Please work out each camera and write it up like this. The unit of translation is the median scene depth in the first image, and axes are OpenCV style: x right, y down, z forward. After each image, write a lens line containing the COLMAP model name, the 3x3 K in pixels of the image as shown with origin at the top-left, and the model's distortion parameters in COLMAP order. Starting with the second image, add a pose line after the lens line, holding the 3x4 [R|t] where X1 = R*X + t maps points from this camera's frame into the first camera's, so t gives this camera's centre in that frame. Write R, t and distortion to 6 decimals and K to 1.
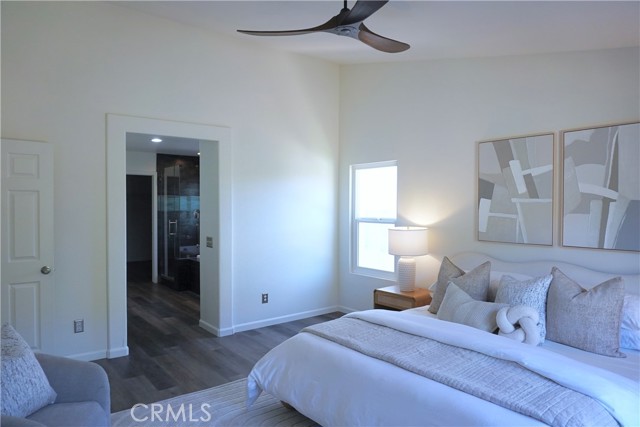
lens RADIAL K [[427.2, 0, 320.0], [0, 427.2, 213.5], [0, 0, 1]] dist [-0.047489, 0.033869]
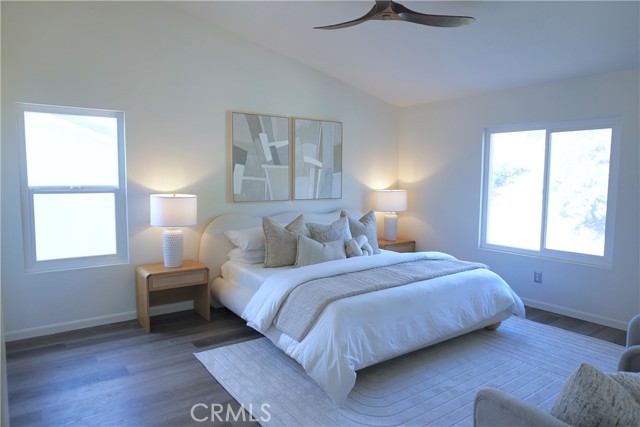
lens RADIAL K [[427.2, 0, 320.0], [0, 427.2, 213.5], [0, 0, 1]] dist [-0.047489, 0.033869]
pose [[0.029113, -0.094206, 0.995127, -0.756038], [0.007385, 0.995542, 0.094030, -0.009571], [-0.999549, 0.004612, 0.029679, 0.771179]]
